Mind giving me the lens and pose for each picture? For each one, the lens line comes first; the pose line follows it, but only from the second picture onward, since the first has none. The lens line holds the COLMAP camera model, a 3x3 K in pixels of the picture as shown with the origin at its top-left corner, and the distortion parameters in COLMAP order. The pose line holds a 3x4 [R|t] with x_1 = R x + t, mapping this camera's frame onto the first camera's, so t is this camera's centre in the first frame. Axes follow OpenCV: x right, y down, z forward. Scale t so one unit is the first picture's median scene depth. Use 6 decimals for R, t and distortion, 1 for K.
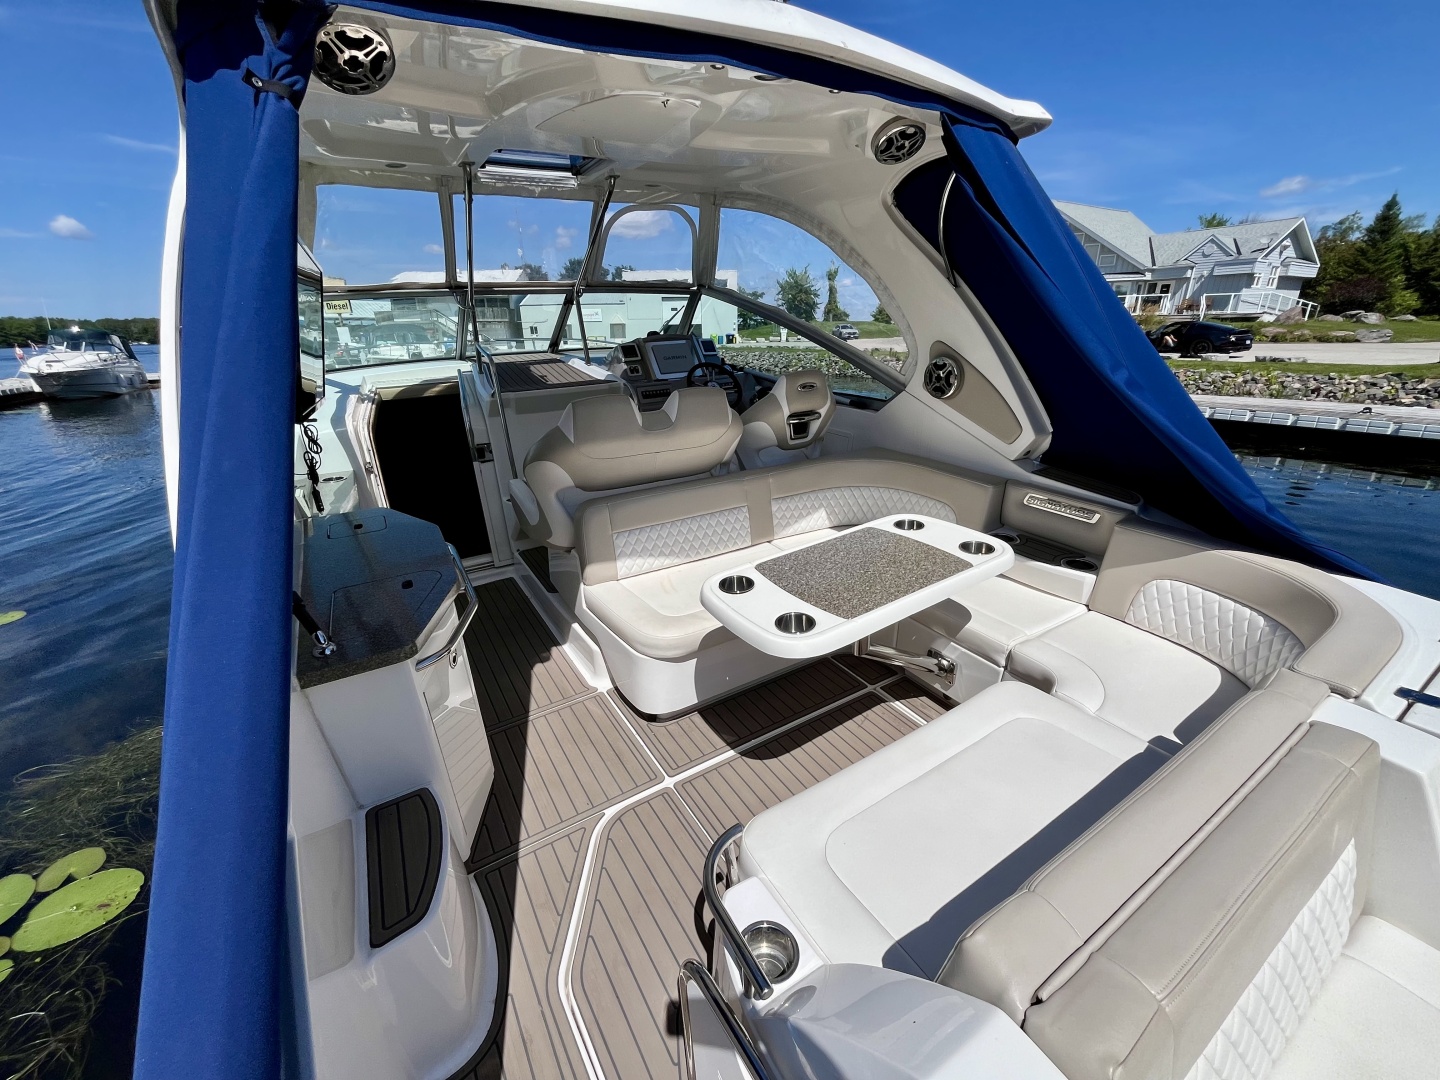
lens RADIAL K [[596.2, 0, 720.0], [0, 596.2, 540.0], [0, 0, 1]] dist [-0.001563, 0.006070]
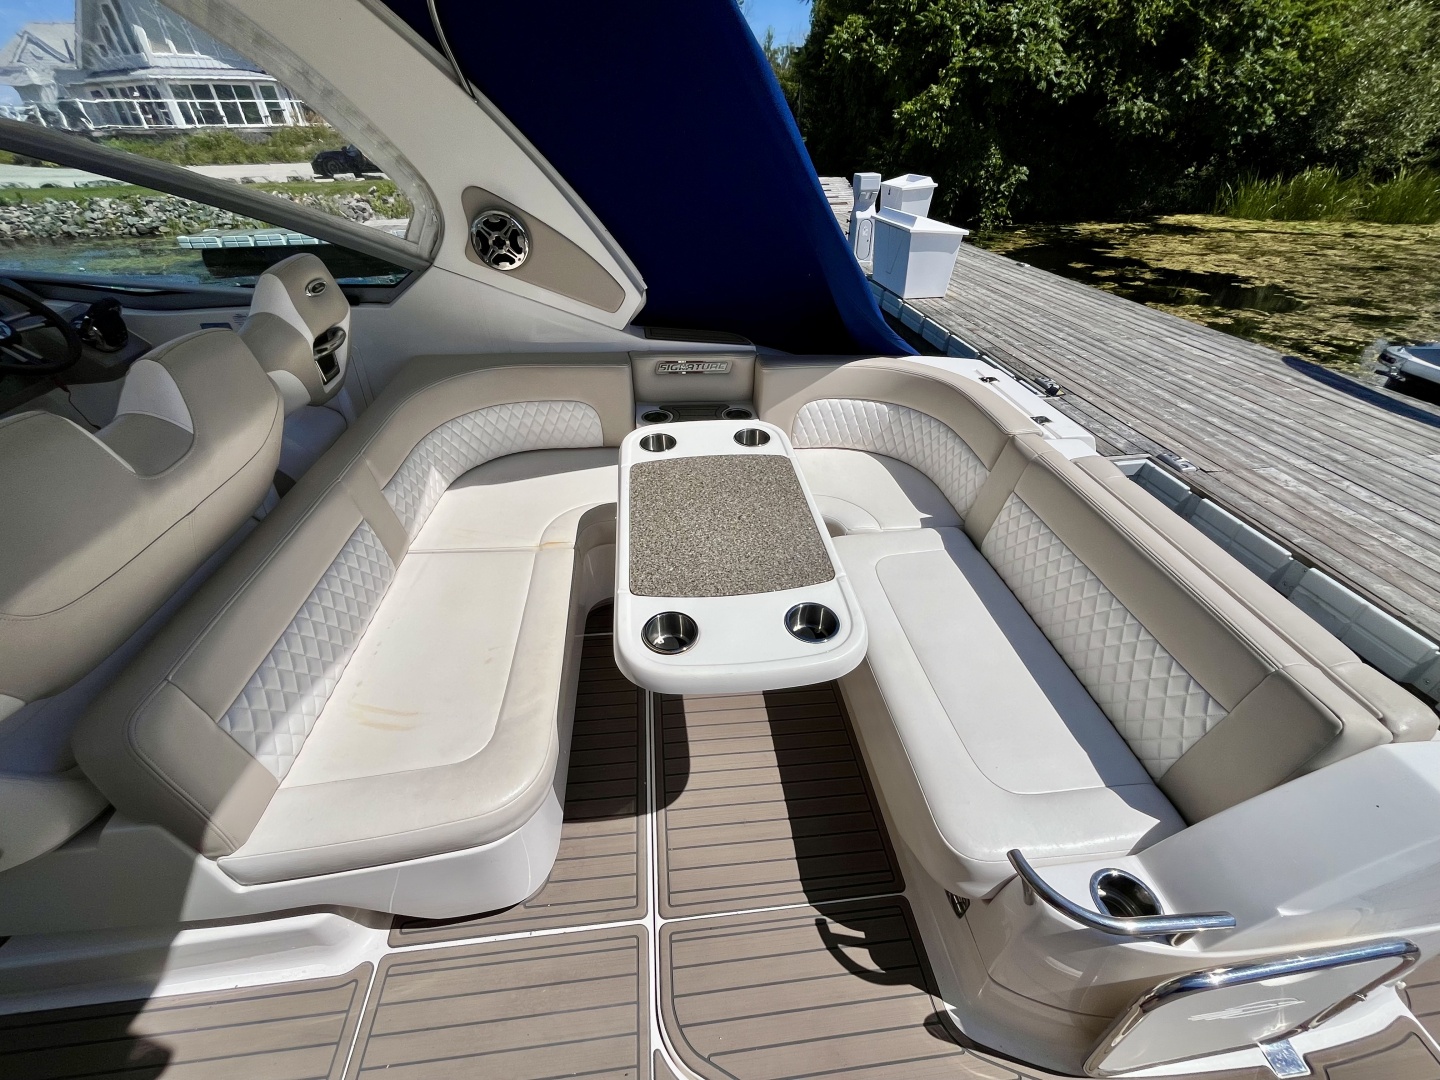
lens RADIAL K [[596.2, 0, 720.0], [0, 596.2, 540.0], [0, 0, 1]] dist [-0.001563, 0.006070]
pose [[0.426692, -0.508831, 0.747680, -0.295151], [0.310468, 0.858888, 0.407333, -0.198128], [-0.849437, 0.058325, 0.524457, 0.468053]]
